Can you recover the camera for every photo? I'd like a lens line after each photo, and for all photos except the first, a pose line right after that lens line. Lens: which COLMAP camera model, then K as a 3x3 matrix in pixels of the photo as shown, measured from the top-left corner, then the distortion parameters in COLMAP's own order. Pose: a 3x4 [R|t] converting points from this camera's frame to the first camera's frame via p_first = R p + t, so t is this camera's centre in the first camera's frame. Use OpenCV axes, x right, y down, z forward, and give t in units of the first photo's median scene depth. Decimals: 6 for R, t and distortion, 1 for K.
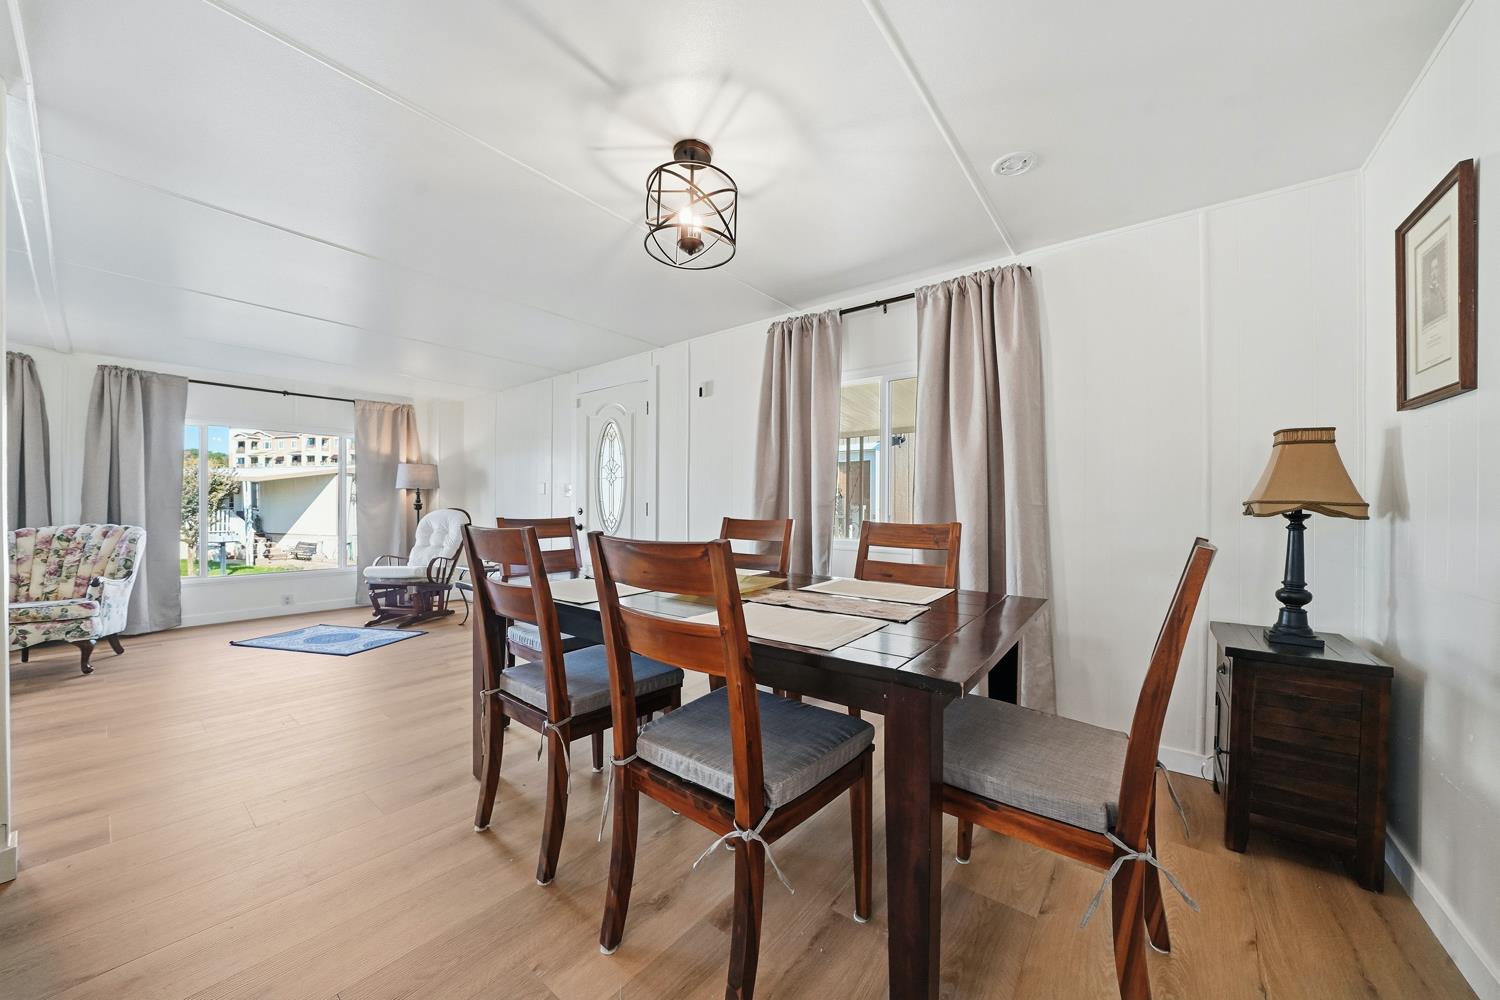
lens RADIAL K [[536.8, 0, 747.0], [0, 536.8, 506.6], [0, 0, 1]] dist [-0.000826, -0.000261]
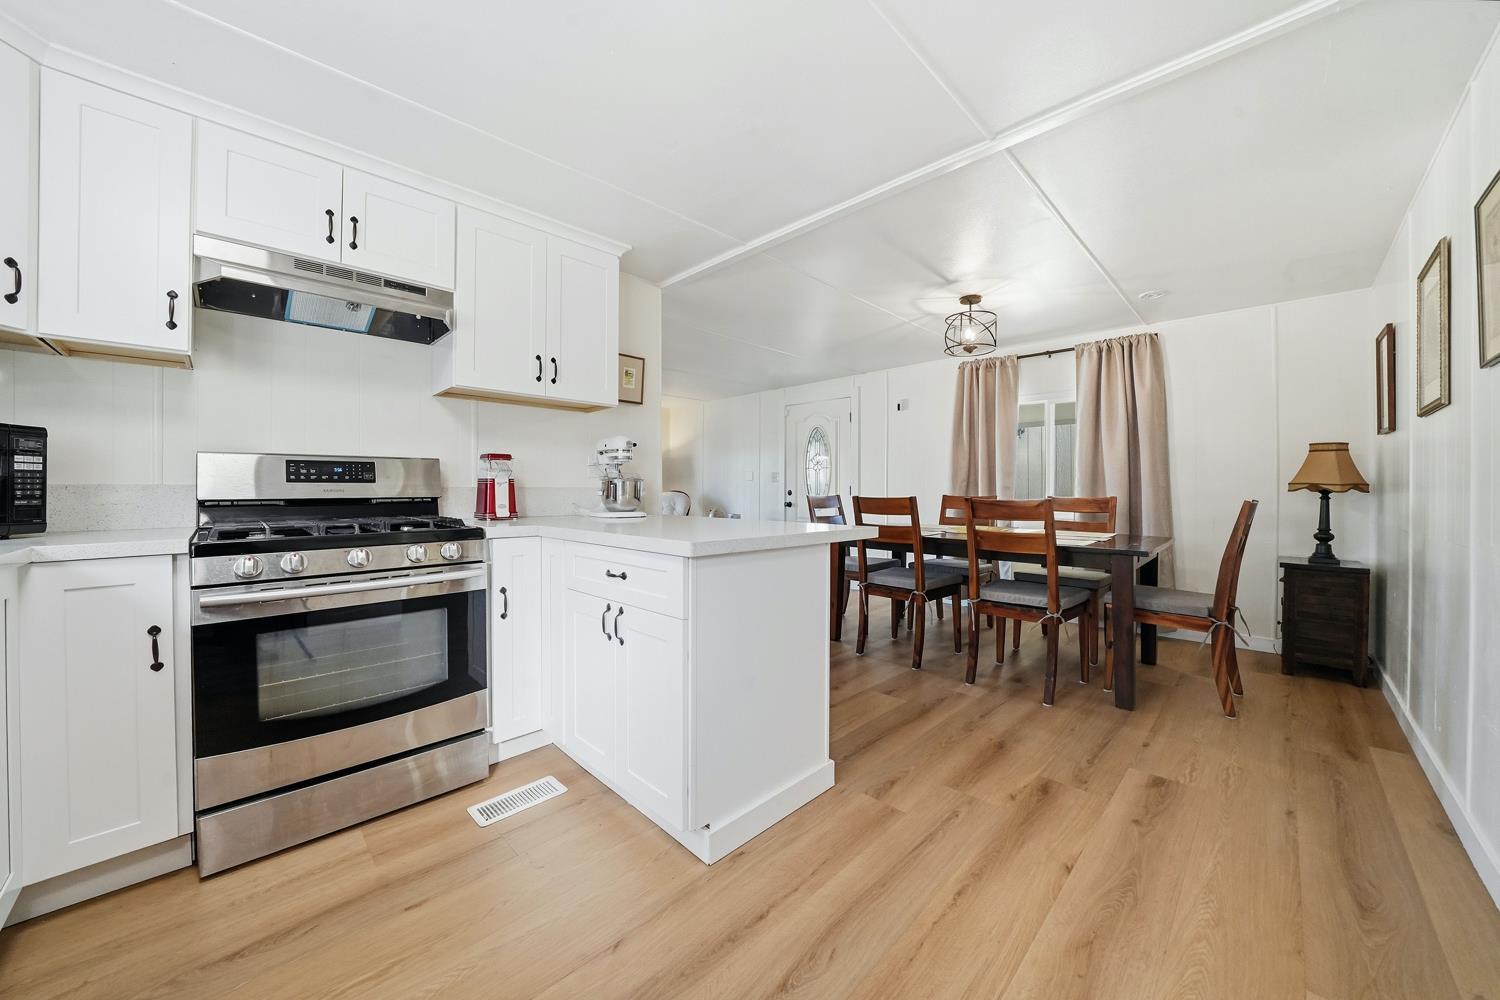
lens RADIAL K [[556.0, 0, 752.5], [0, 556.0, 488.5], [0, 0, 1]] dist [-0.001229, 0.000094]
pose [[0.994250, -0.003903, -0.107010, -0.652611], [0.003598, 0.999989, -0.003042, 0.006371], [0.107021, 0.002640, 0.994253, -1.013057]]
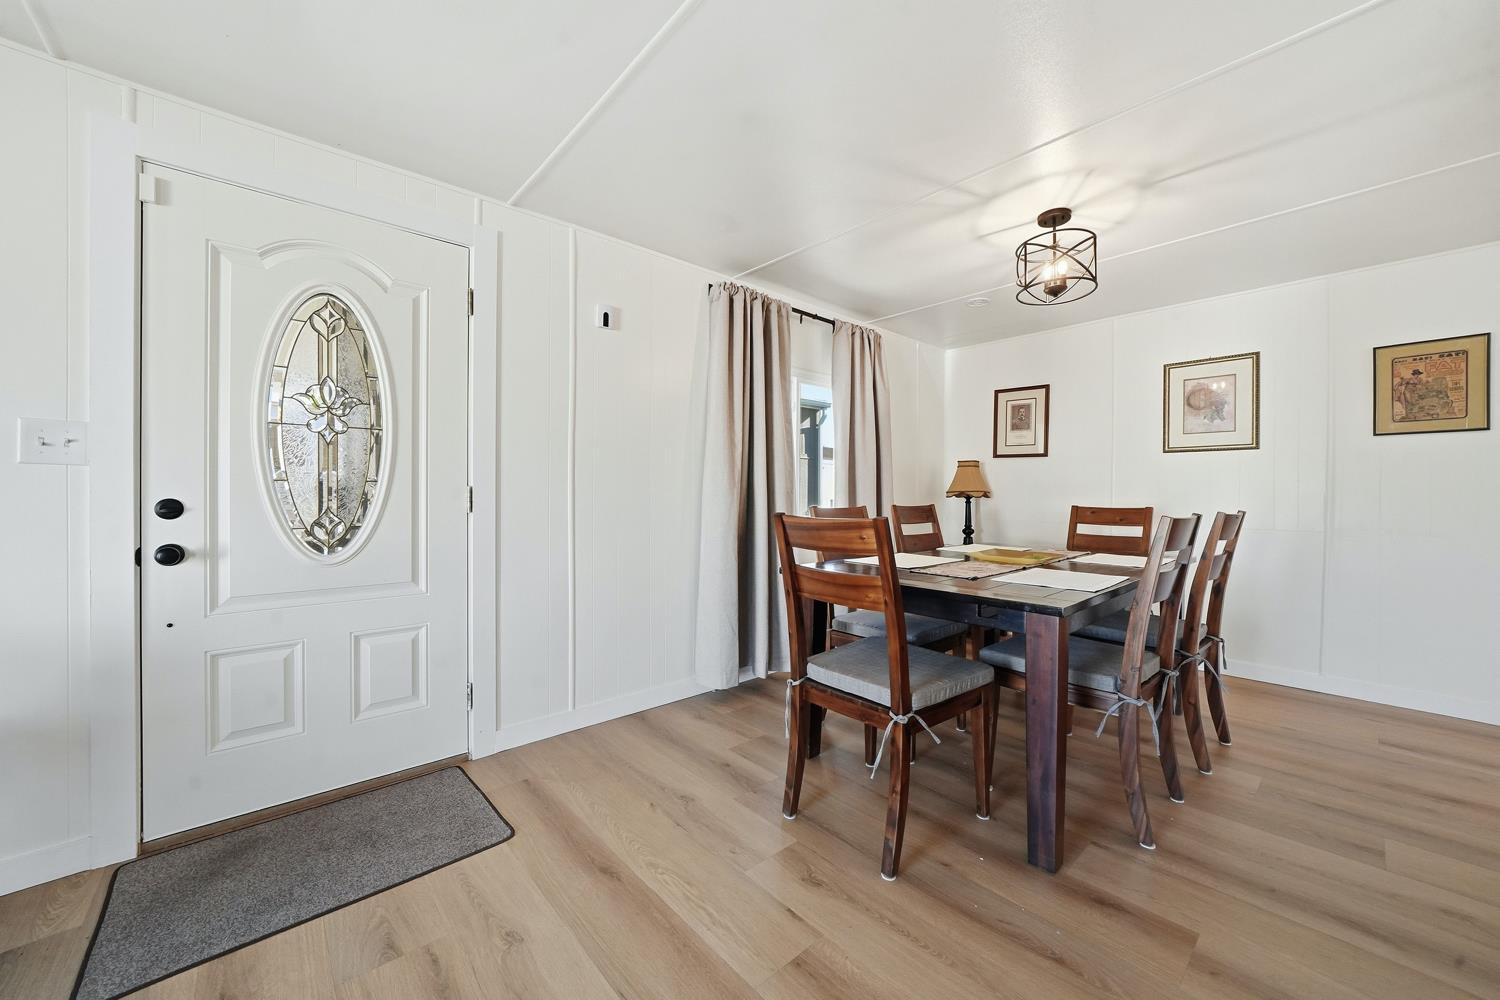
lens RADIAL K [[556.0, 0, 754.4], [0, 556.0, 493.0], [0, 0, 1]] dist [-0.001229, 0.000094]
pose [[0.171855, -0.004503, 0.985112, -1.528928], [-0.003895, 0.999979, 0.005250, -0.009977], [-0.985115, -0.004740, 0.171834, 1.477567]]
